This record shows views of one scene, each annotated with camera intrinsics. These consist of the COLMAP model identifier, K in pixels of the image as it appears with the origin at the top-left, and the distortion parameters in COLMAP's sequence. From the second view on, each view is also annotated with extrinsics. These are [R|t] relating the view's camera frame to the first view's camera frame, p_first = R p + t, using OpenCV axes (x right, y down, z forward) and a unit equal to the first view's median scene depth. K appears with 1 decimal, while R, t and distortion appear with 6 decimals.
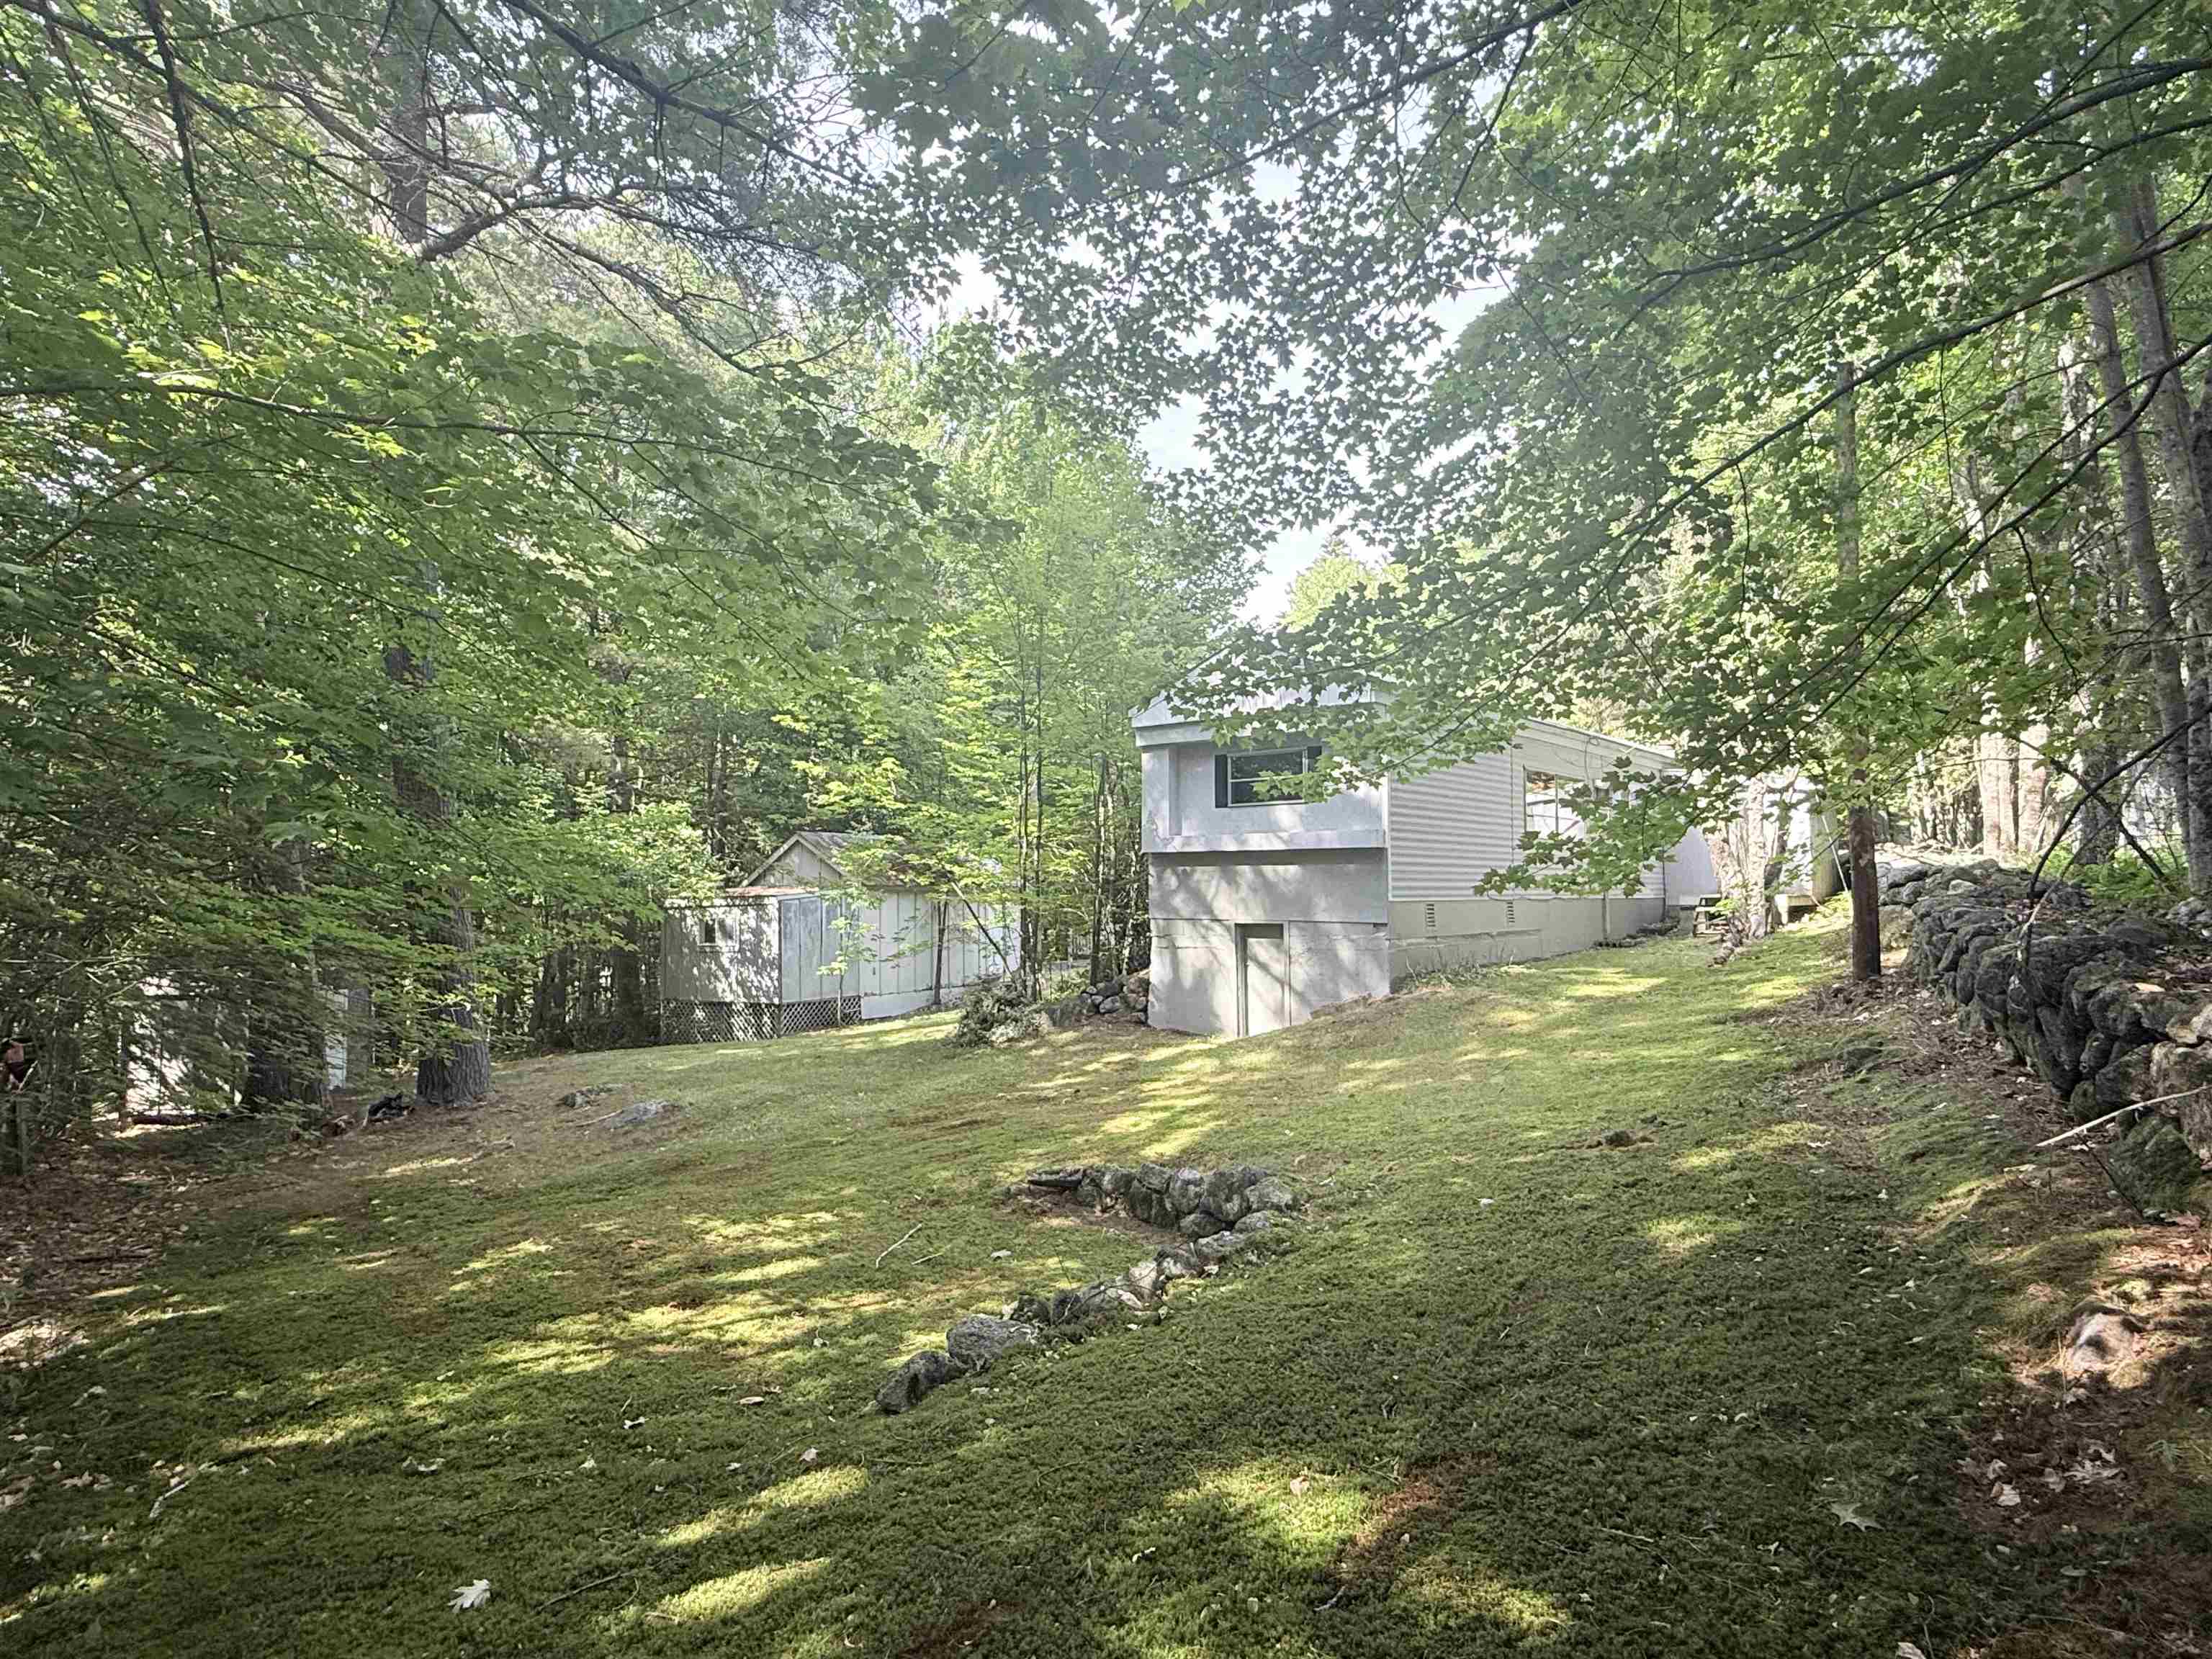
lens RADIAL K [[1222.6, 0, 1099.9], [0, 1222.6, 837.3], [0, 0, 1]] dist [0.003225, 0.000232]
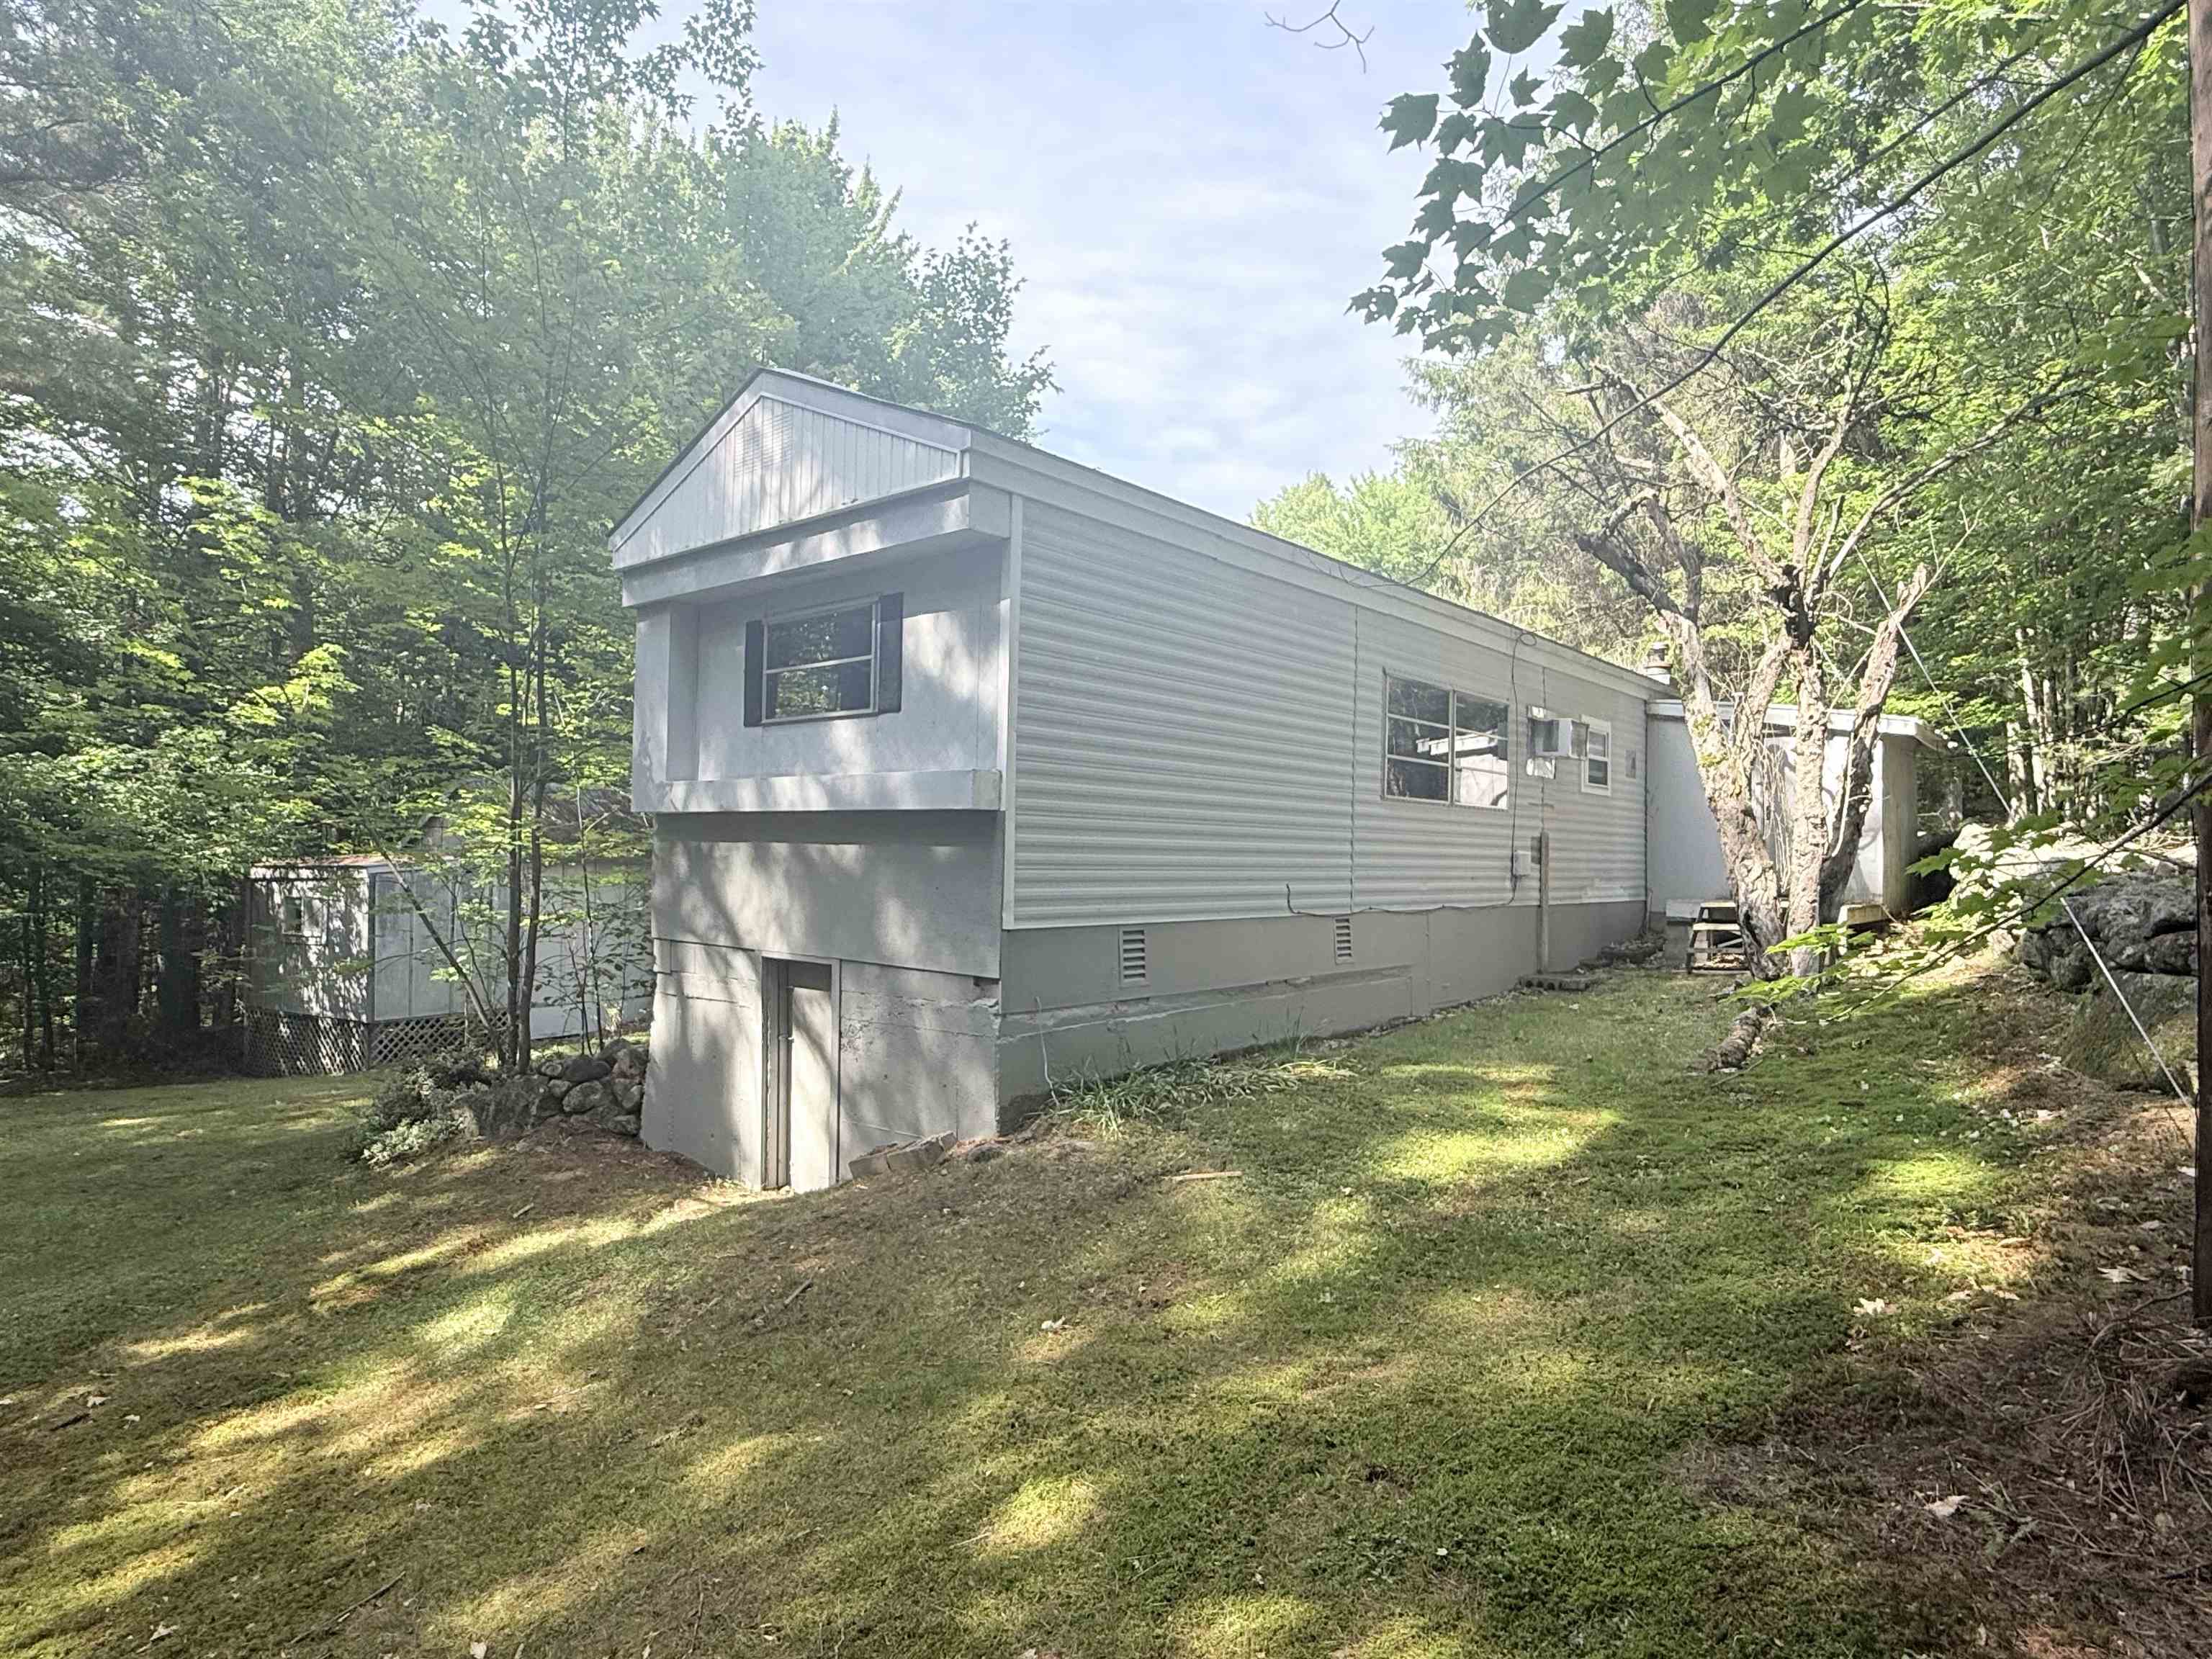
lens RADIAL K [[1222.6, 0, 1112.1], [0, 1222.6, 830.3], [0, 0, 1]] dist [0.003225, 0.000232]
pose [[0.999803, 0.019837, -0.000119, 0.239741], [-0.019828, 0.999519, 0.023866, 0.003877], [0.000592, -0.023859, 0.999715, 0.477125]]
